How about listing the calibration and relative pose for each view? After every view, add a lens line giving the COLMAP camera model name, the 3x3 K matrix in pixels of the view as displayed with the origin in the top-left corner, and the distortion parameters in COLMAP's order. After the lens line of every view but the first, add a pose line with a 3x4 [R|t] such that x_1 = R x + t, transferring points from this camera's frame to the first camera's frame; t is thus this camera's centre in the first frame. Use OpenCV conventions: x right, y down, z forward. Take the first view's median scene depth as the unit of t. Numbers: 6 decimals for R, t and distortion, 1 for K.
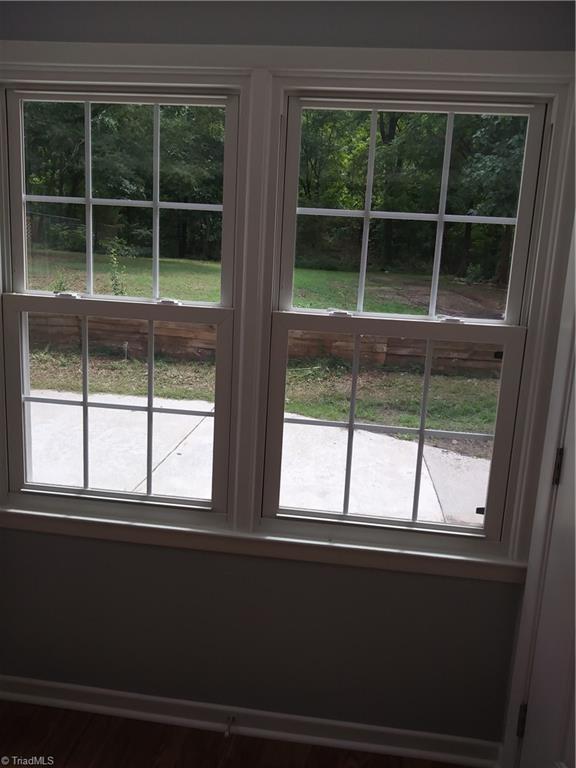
lens RADIAL K [[610.4, 0, 289.5], [0, 610.4, 383.6], [0, 0, 1]] dist [0.044797, -0.050084]
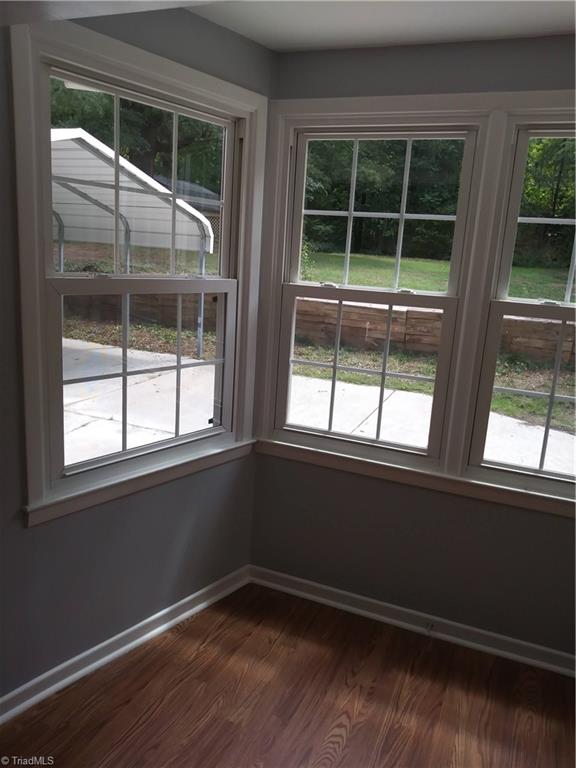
lens RADIAL K [[610.4, 0, 286.3], [0, 610.4, 385.7], [0, 0, 1]] dist [0.044797, -0.050084]
pose [[0.963045, 0.064869, -0.261413, -0.083042], [-0.061787, 0.997889, 0.020001, 0.051768], [0.262159, -0.003110, 0.965020, -0.294154]]
